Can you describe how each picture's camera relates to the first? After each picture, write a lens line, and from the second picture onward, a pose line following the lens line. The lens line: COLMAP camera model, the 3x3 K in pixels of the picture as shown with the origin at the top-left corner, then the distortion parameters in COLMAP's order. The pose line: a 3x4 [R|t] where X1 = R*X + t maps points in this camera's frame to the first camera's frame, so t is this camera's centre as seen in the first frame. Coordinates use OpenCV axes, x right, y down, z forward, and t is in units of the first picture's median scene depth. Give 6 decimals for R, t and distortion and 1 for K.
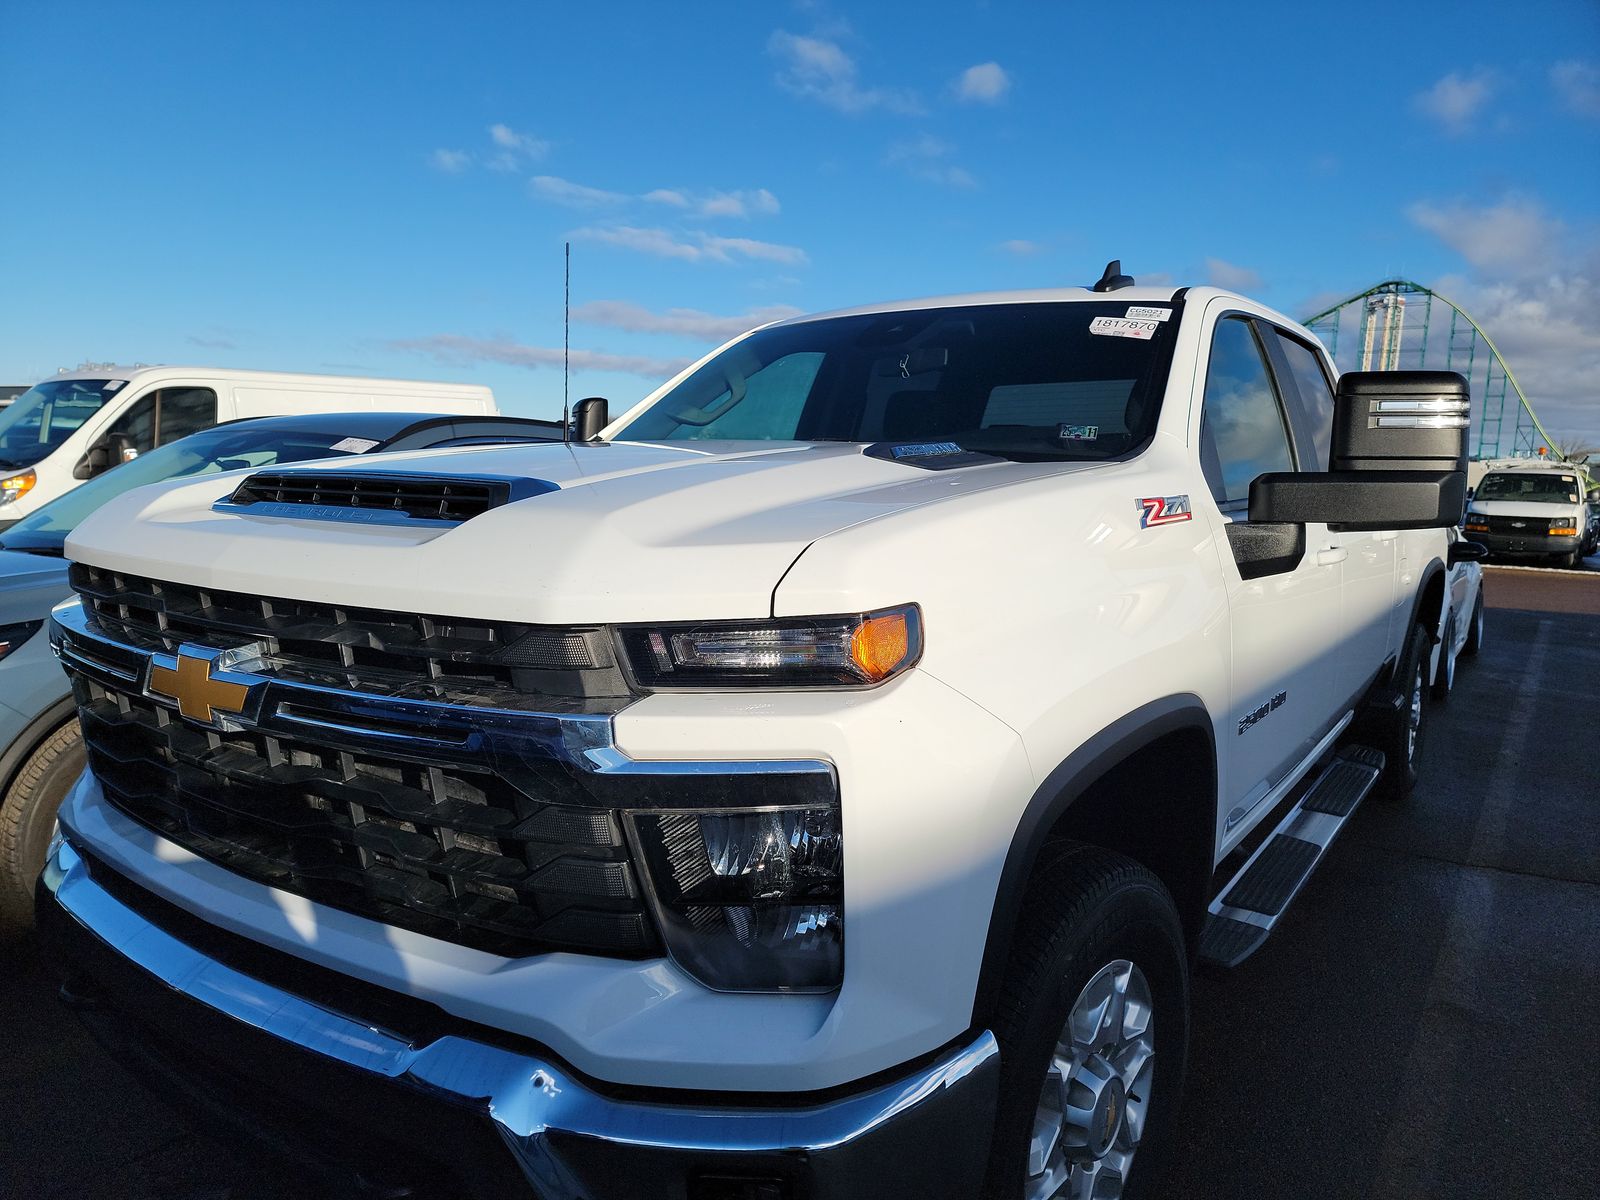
lens RADIAL K [[1155.2, 0, 789.4], [0, 1155.2, 599.1], [0, 0, 1]] dist [0.055520, 0.000354]
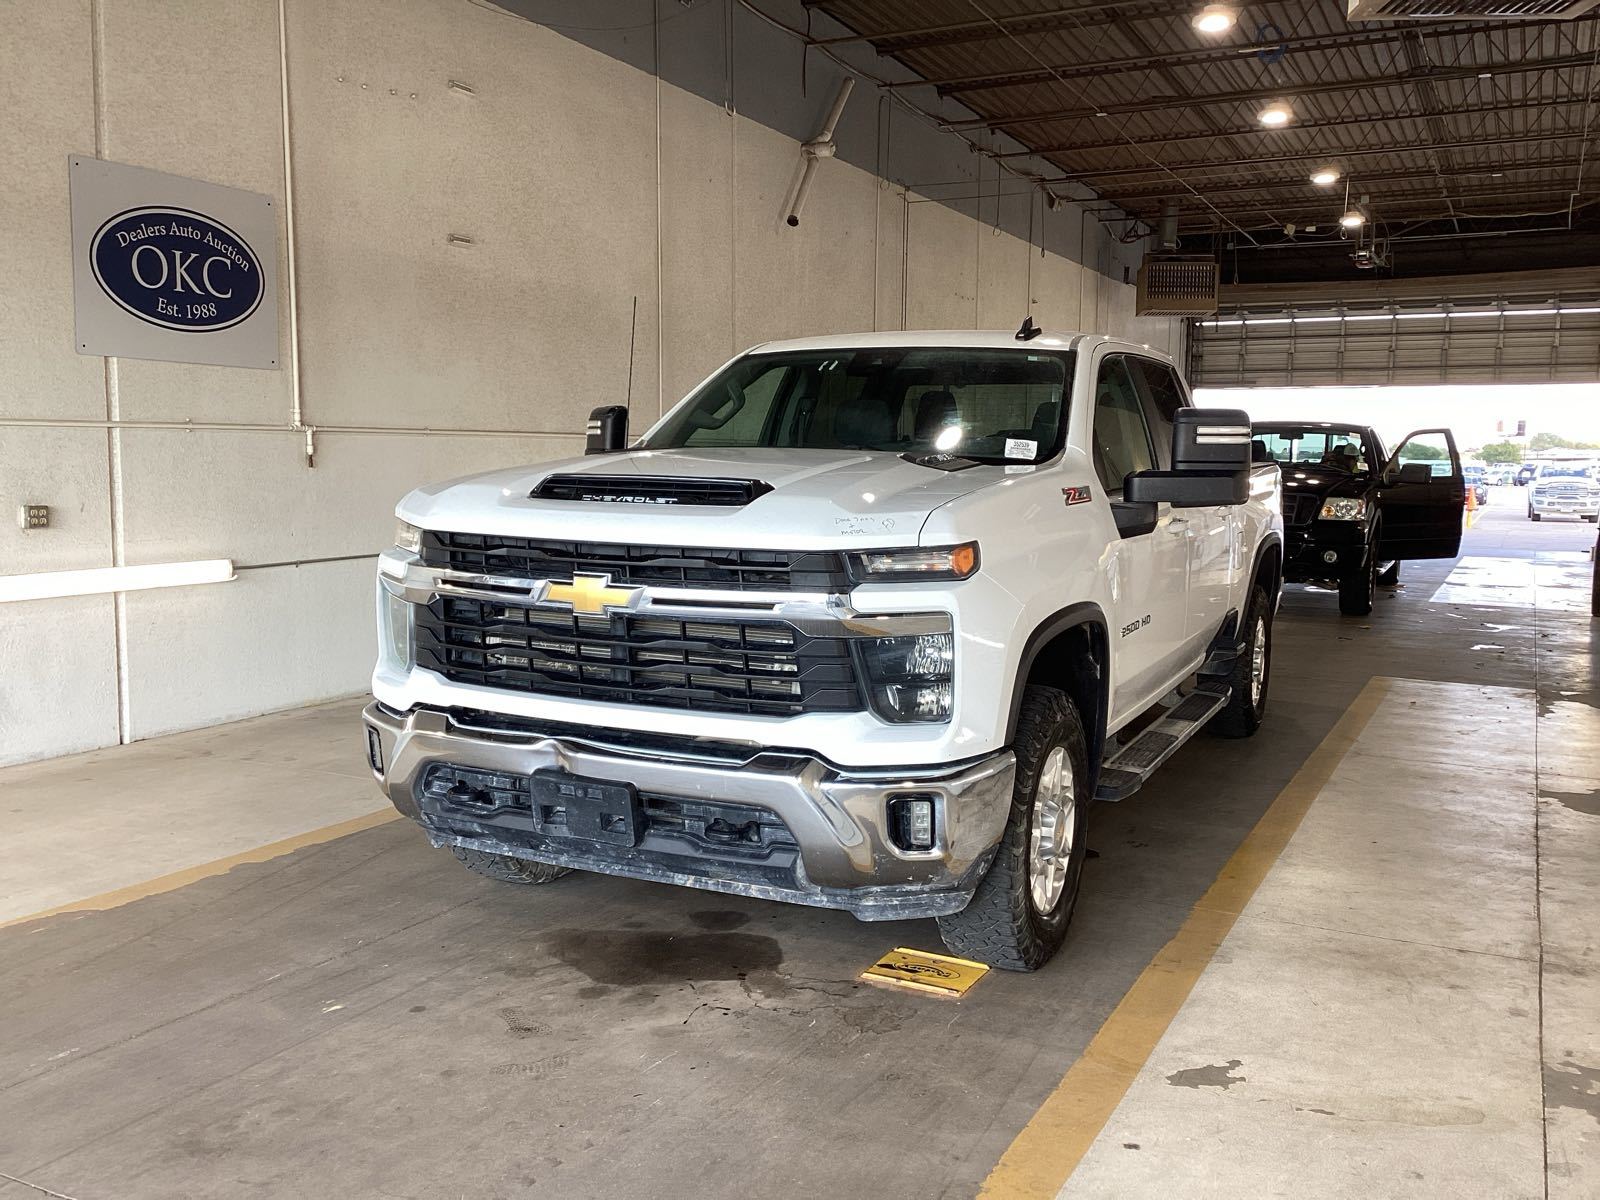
lens RADIAL K [[1468.6, 0, 800.0], [0, 1468.6, 600.0], [0, 0, 1]] dist [0.070208, -0.114661]
pose [[0.987084, -0.019271, 0.159041, -0.416091], [0.020511, 0.999771, -0.006159, 0.080105], [-0.158886, 0.009341, 0.987253, -1.039009]]
